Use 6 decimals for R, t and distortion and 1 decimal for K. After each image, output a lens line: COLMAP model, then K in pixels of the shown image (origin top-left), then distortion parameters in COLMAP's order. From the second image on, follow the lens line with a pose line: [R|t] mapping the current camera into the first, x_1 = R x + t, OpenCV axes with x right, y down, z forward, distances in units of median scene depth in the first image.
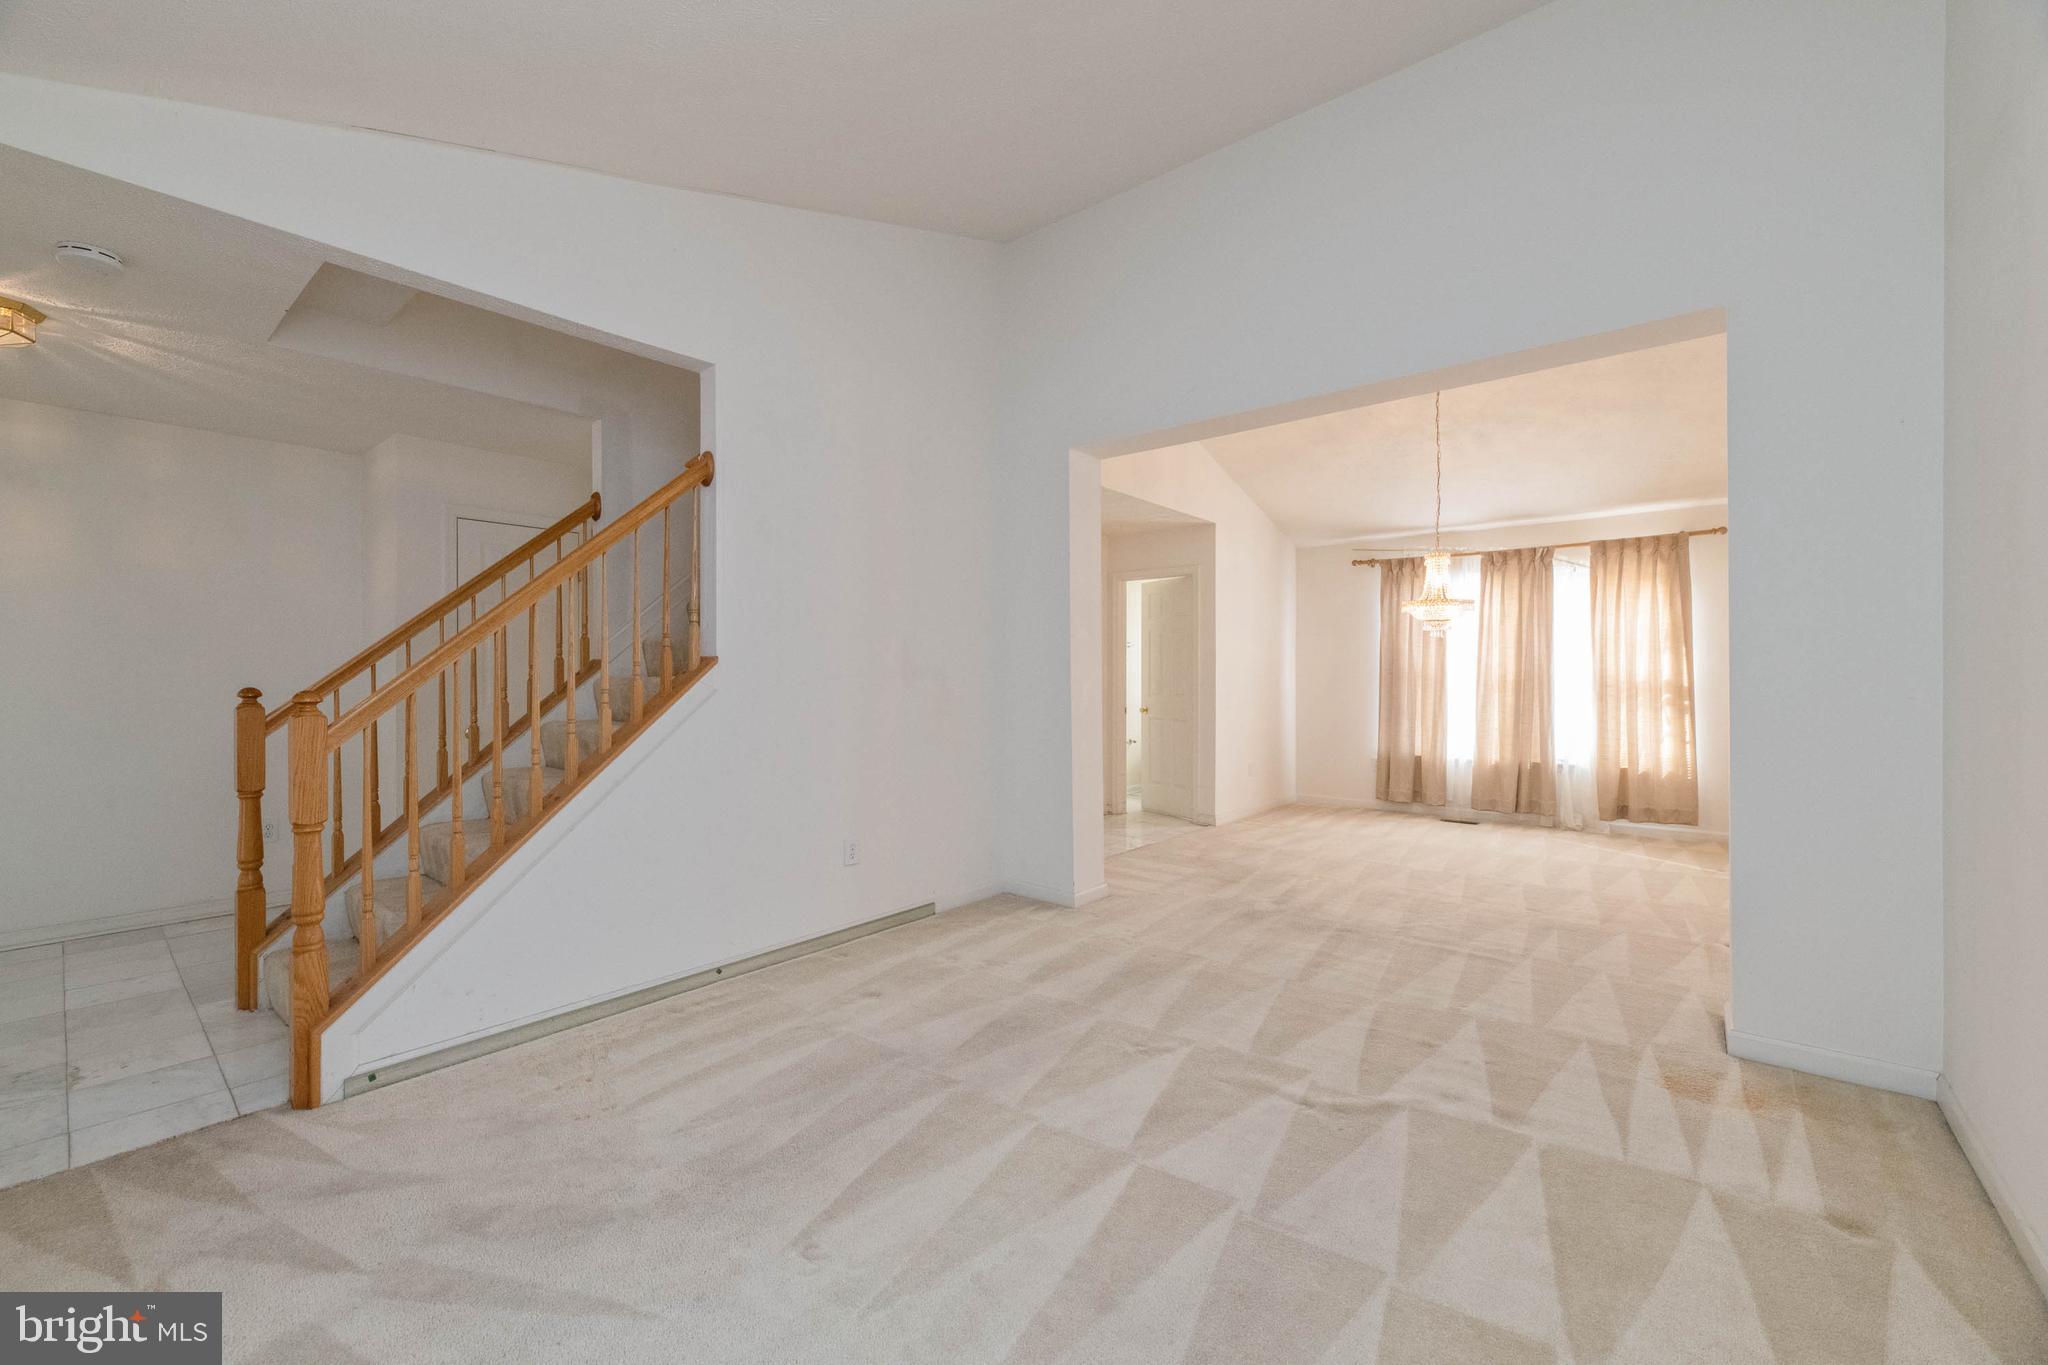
lens RADIAL K [[826.3, 0, 1019.3], [0, 826.3, 672.3], [0, 0, 1]] dist [-0.000505, -0.000229]
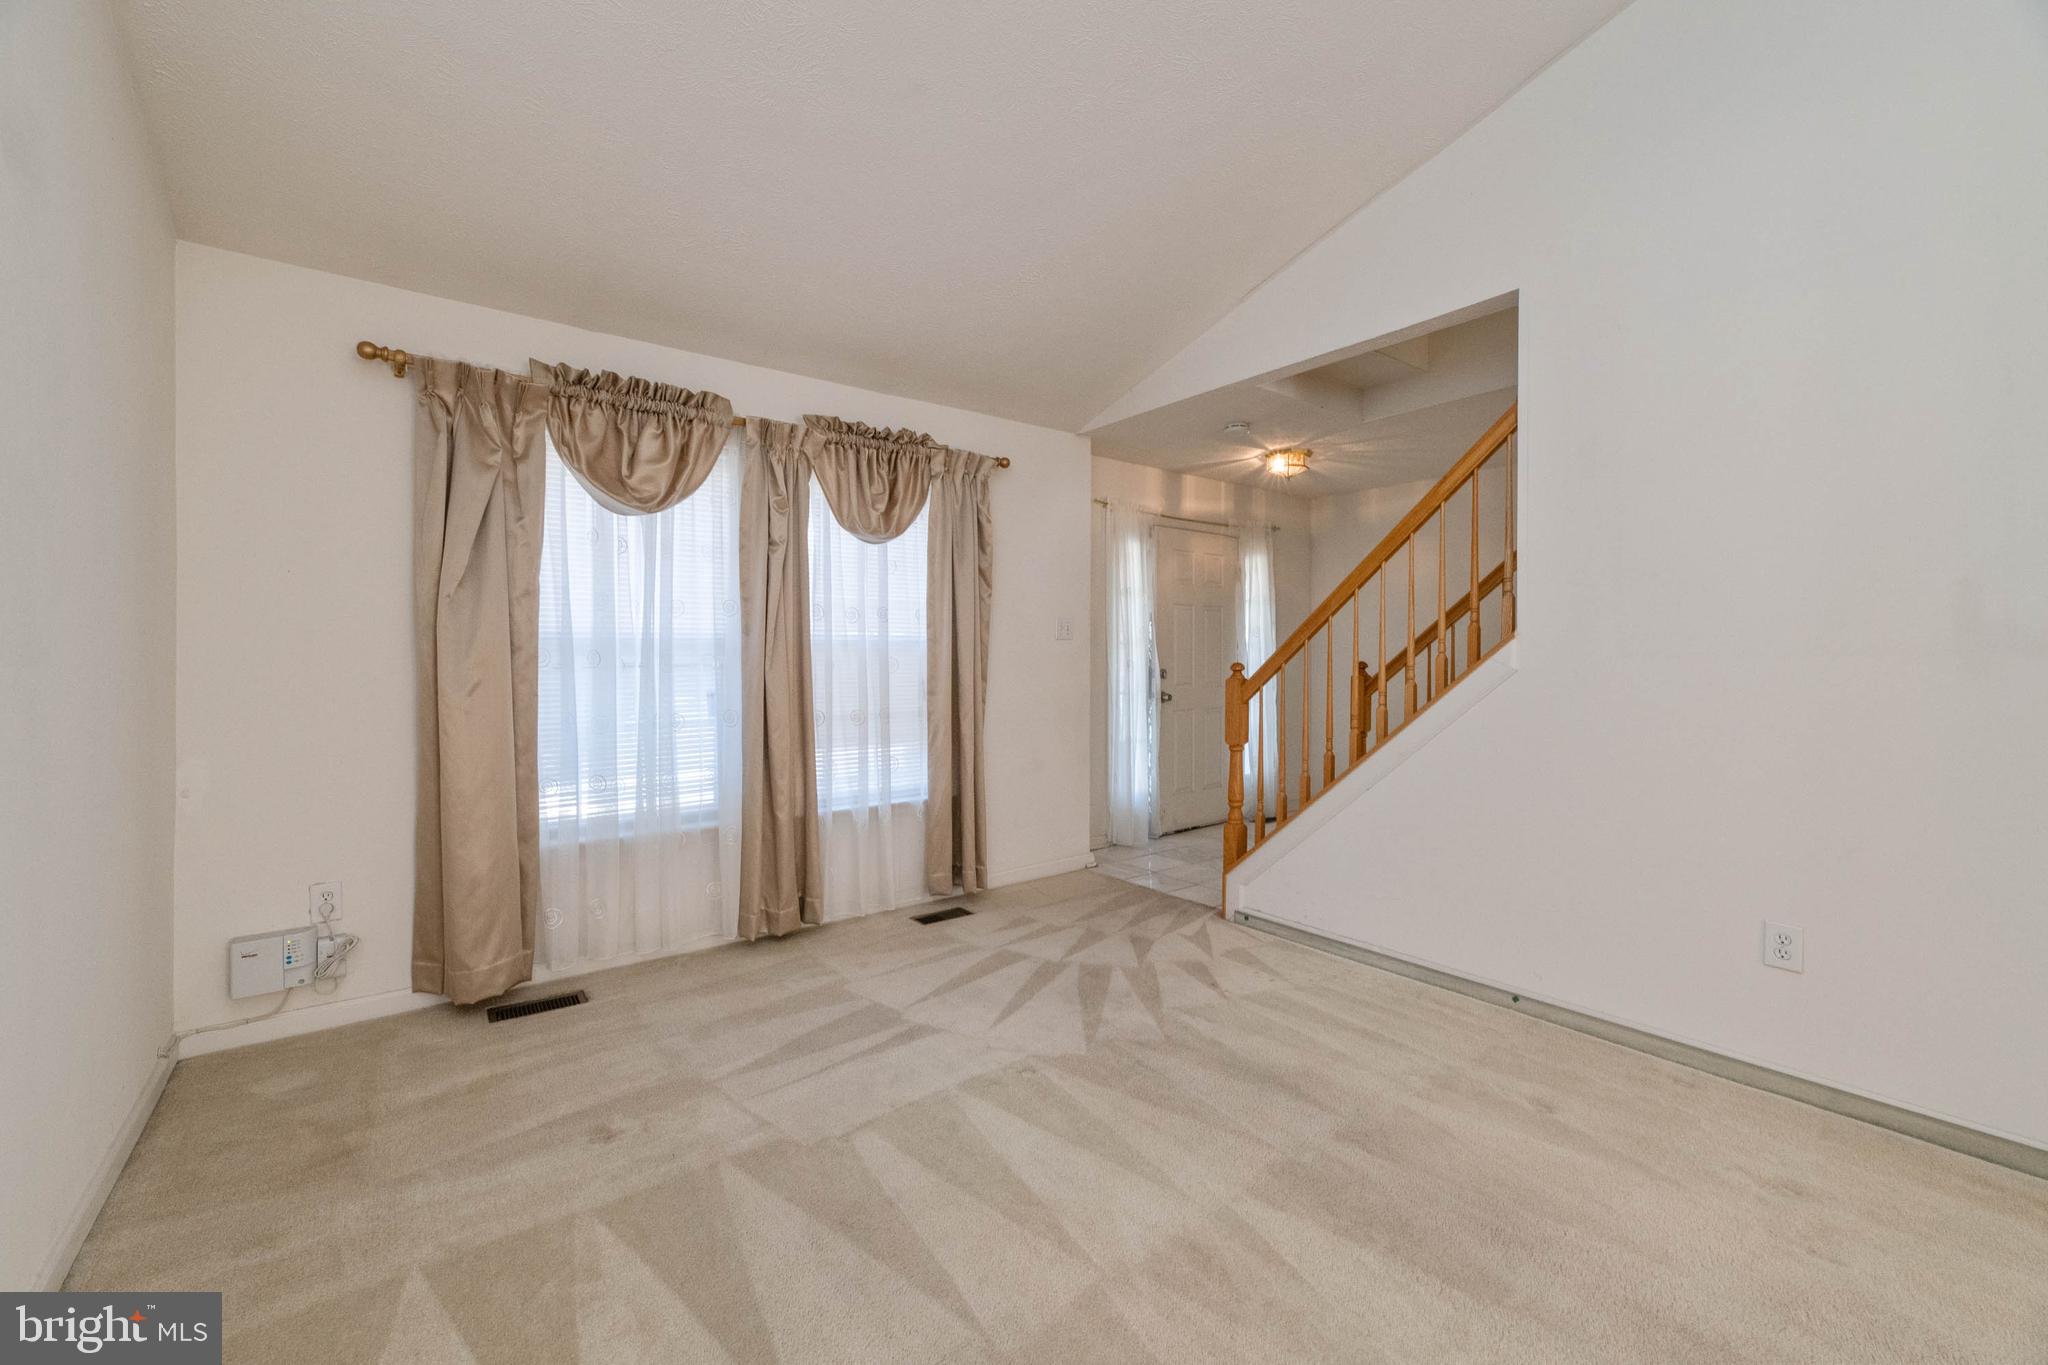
lens RADIAL K [[826.3, 0, 1019.3], [0, 826.3, 672.3], [0, 0, 1]] dist [-0.000505, -0.000229]
pose [[-0.224055, 0.019028, -0.974391, 0.784078], [-0.000647, 0.999806, 0.019673, 0.011664], [0.974576, 0.005039, -0.223999, 0.940879]]
